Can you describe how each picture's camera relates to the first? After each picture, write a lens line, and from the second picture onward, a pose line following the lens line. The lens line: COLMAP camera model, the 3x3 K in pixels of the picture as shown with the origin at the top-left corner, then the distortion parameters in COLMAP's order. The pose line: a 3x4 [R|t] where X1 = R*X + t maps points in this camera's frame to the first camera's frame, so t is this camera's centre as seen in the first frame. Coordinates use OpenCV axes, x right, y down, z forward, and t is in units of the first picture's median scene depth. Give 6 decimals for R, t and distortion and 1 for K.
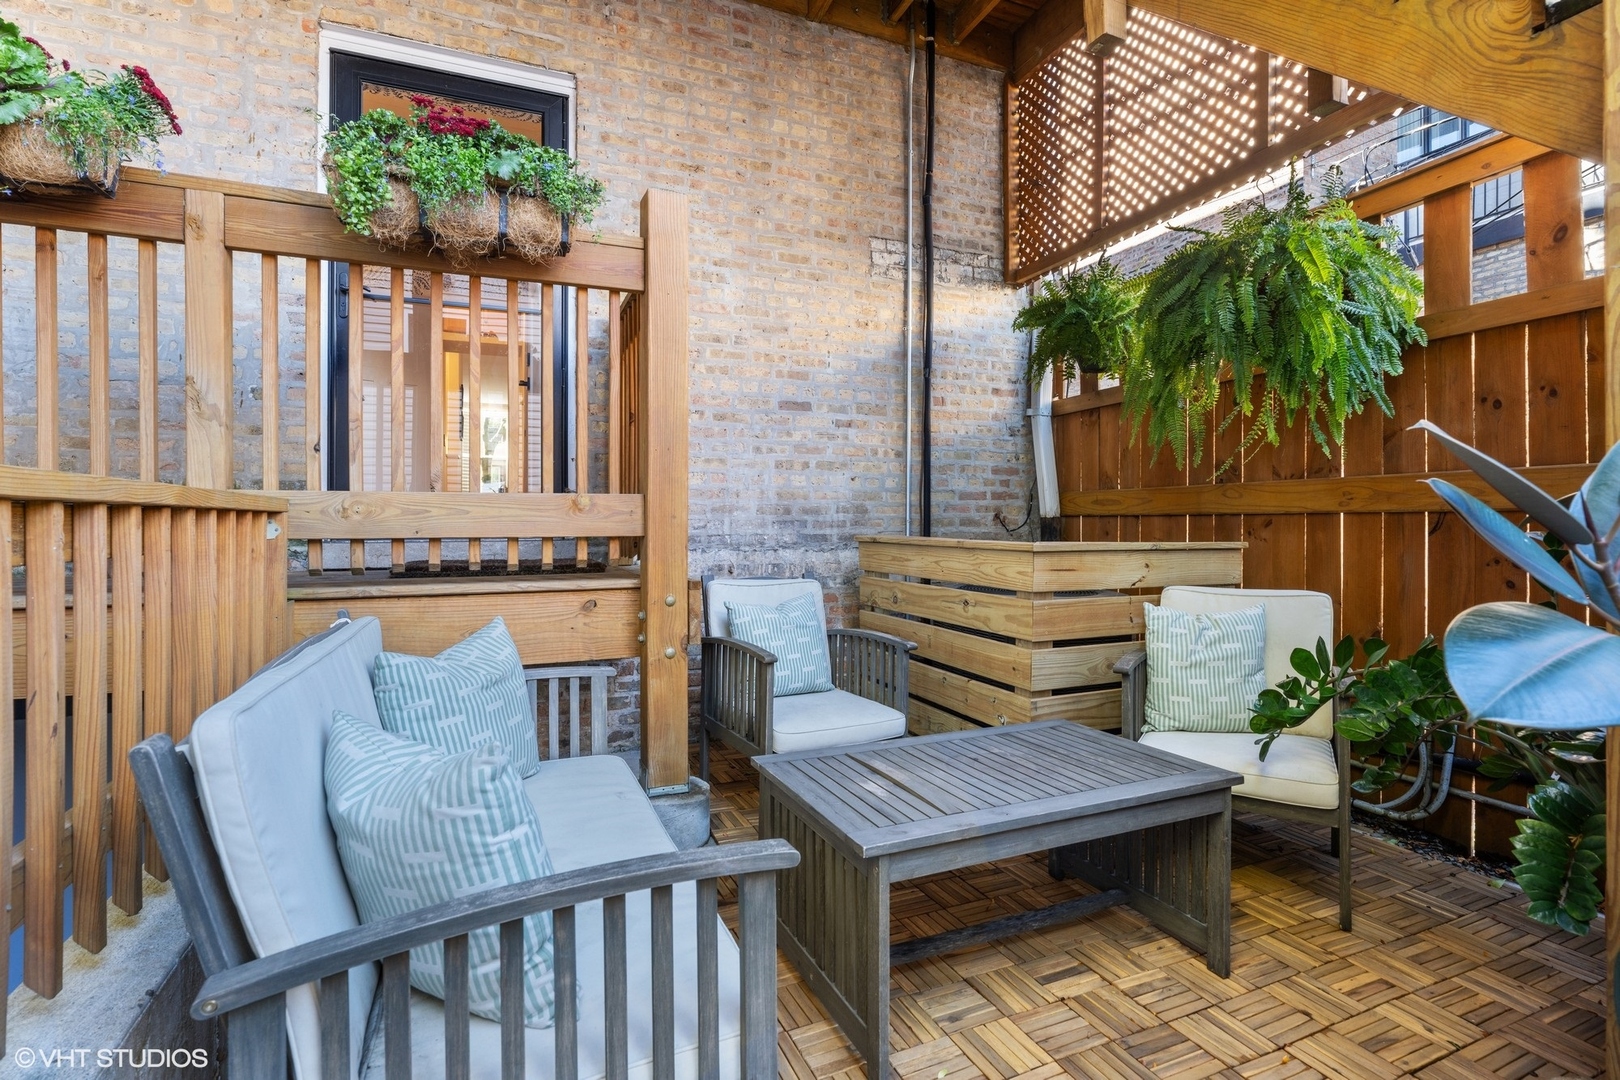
lens RADIAL K [[764.2, 0, 776.6], [0, 764.2, 517.5], [0, 0, 1]] dist [-0.000685, 0.000086]
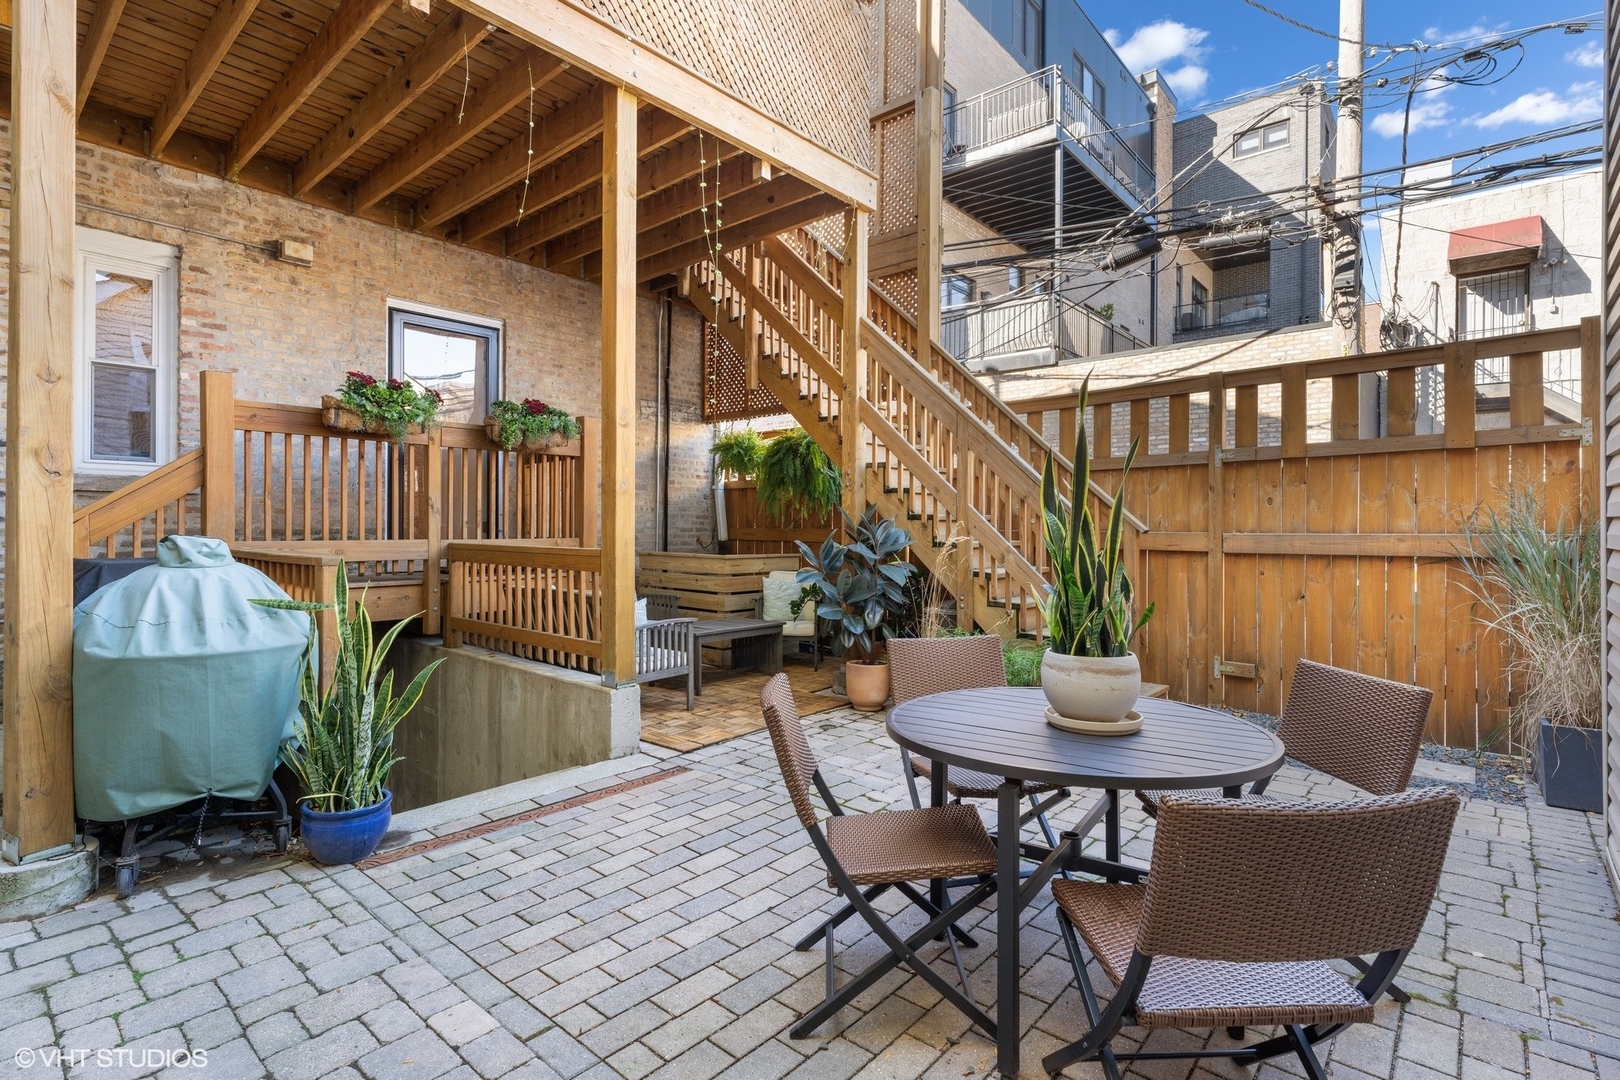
lens RADIAL K [[759.9, 0, 803.0], [0, 759.9, 532.0], [0, 0, 1]] dist [-0.001131, -0.000226]
pose [[0.884837, 0.003091, 0.465891, -0.412872], [-0.010006, 0.999873, 0.012370, -0.053165], [-0.465793, -0.015607, 0.884756, -0.921373]]
